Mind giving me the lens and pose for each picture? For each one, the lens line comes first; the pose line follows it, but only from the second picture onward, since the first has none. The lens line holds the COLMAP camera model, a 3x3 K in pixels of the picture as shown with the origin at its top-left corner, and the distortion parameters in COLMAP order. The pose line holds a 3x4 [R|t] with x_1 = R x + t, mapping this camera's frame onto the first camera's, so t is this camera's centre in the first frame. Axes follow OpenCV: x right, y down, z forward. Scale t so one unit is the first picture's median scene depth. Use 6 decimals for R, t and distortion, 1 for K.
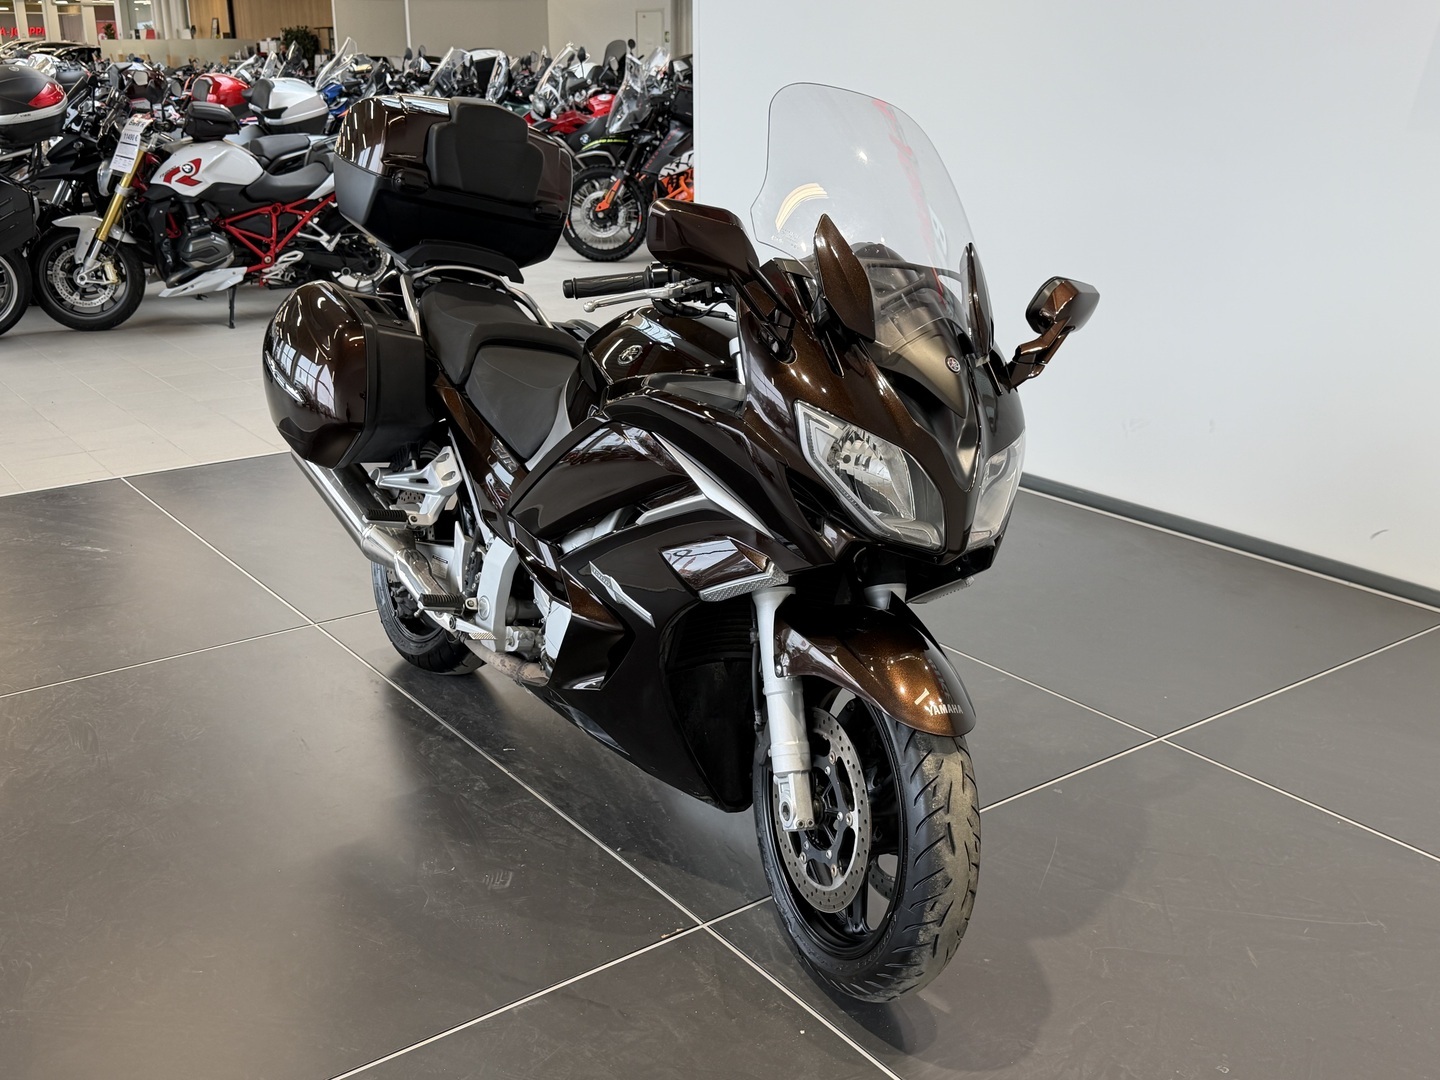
lens RADIAL K [[1465.2, 0, 720.0], [0, 1465.2, 540.0], [0, 0, 1]] dist [0.107277, -0.003163]
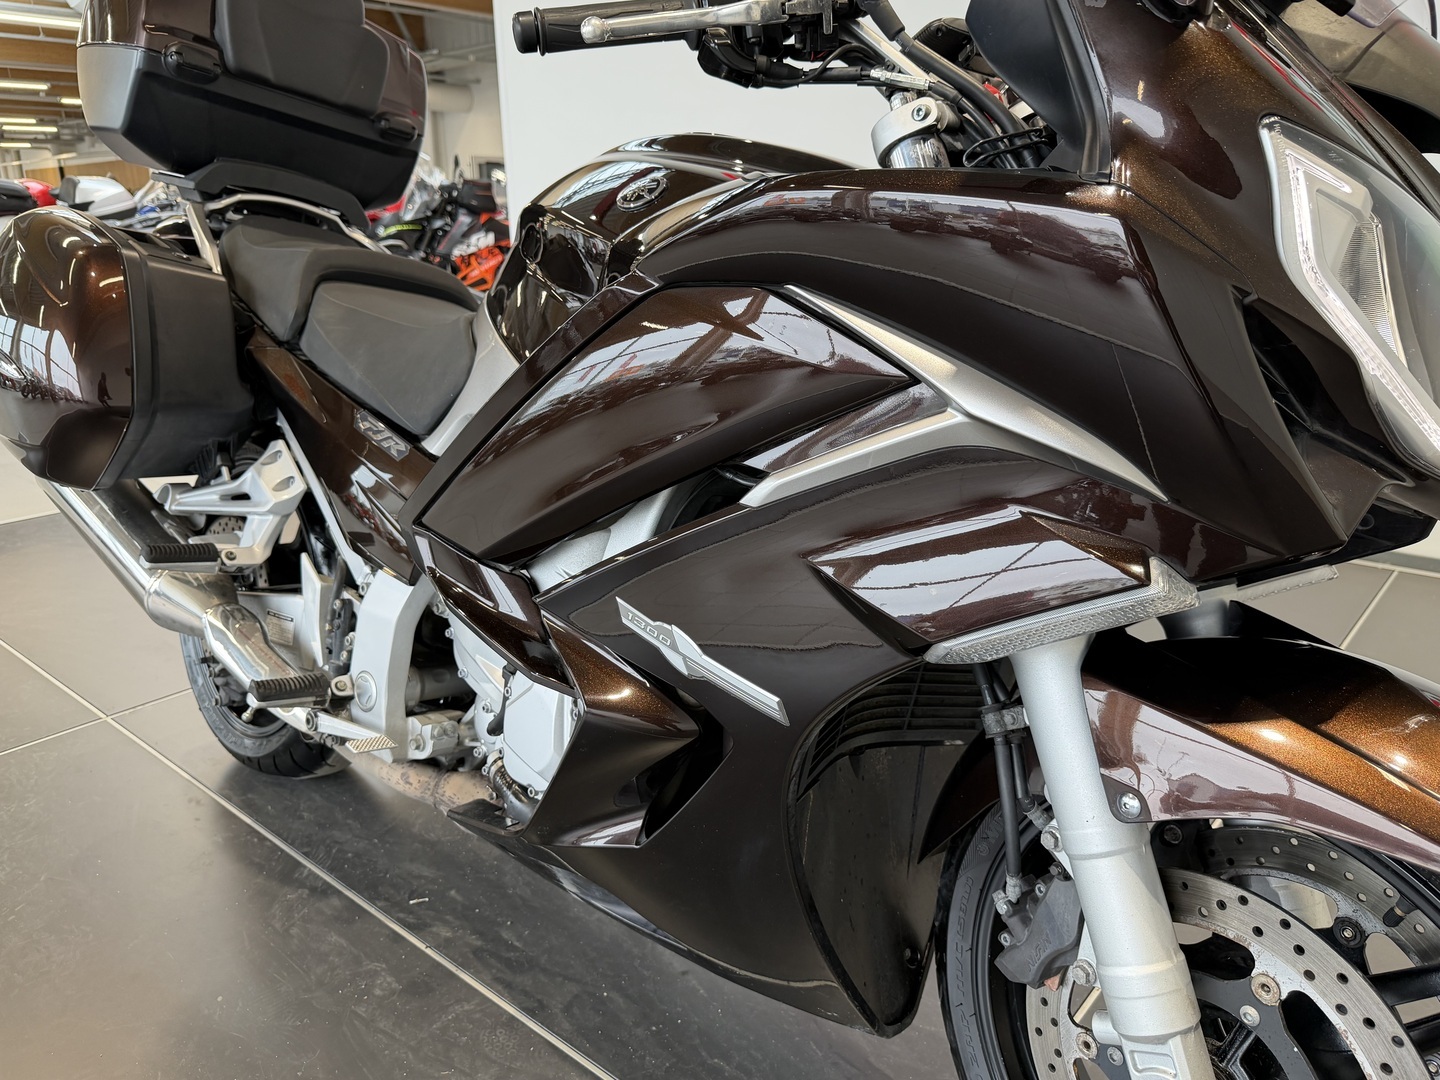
lens RADIAL K [[1049.4, 0, 720.0], [0, 1049.4, 540.0], [0, 0, 1]] dist [-0.002498, -0.004288]
pose [[0.973155, -0.082436, 0.214882, -0.102432], [0.086883, 0.996154, -0.011318, 0.002026], [-0.213122, 0.029684, 0.976575, 0.527934]]
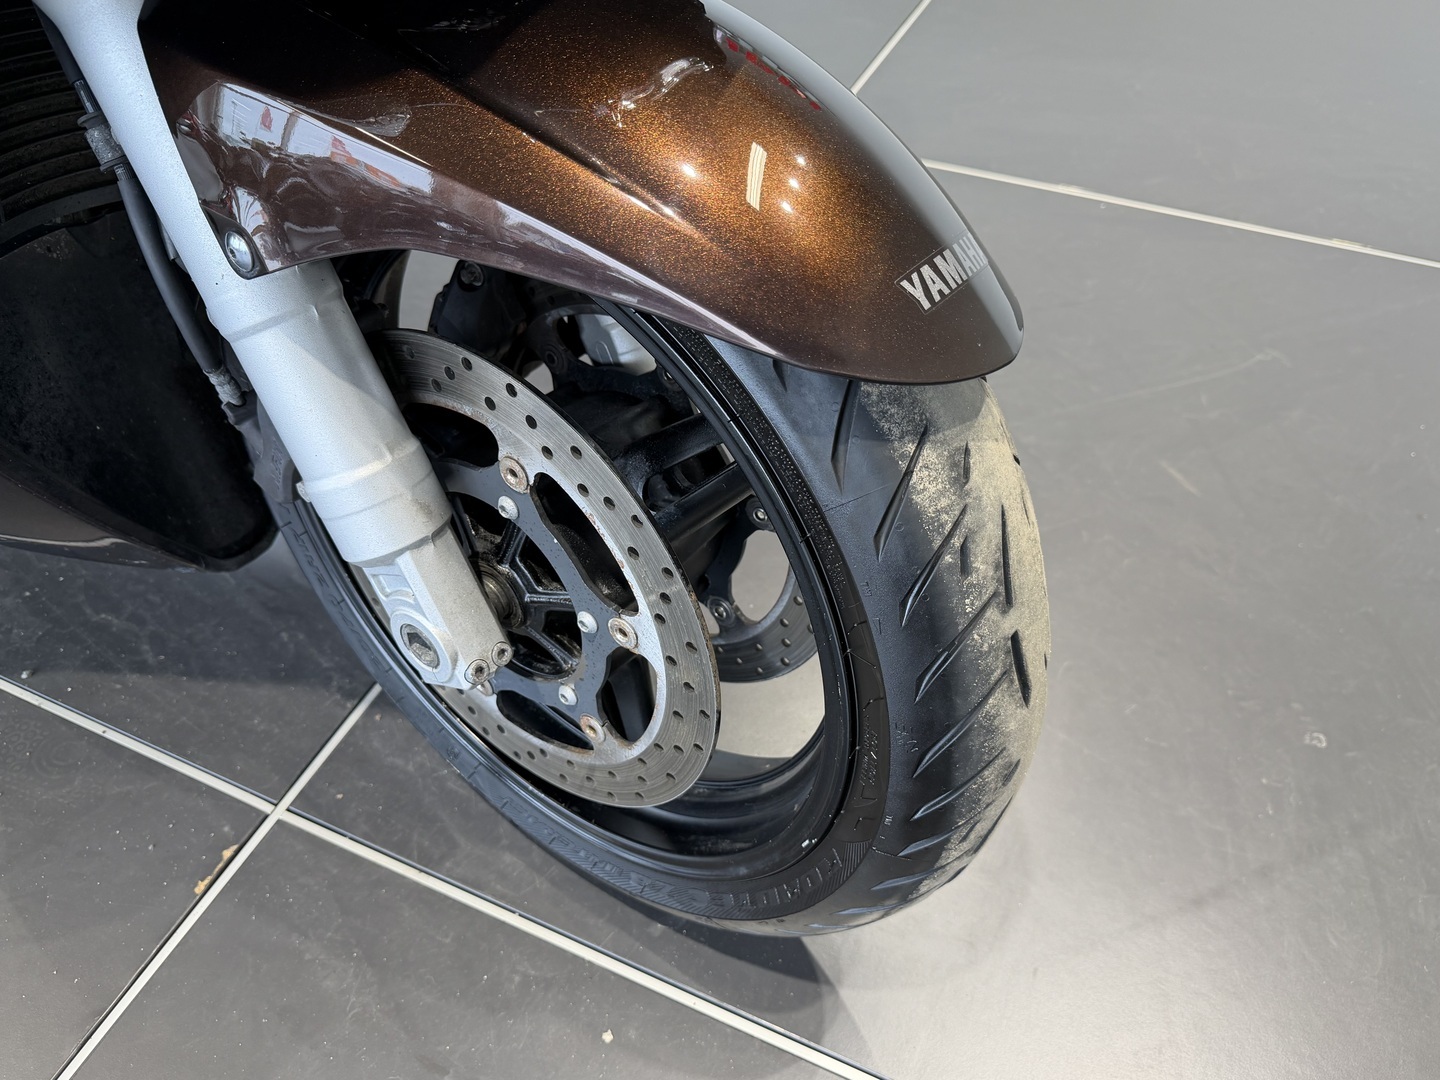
lens RADIAL K [[1058.3, 0, 720.0], [0, 1058.3, 540.0], [0, 0, 1]] dist [0.078238, -0.147738]
pose [[0.870160, -0.363217, 0.333009, 0.023467], [0.163331, 0.850181, 0.500515, 0.036205], [-0.464914, -0.381137, 0.799118, 0.572252]]
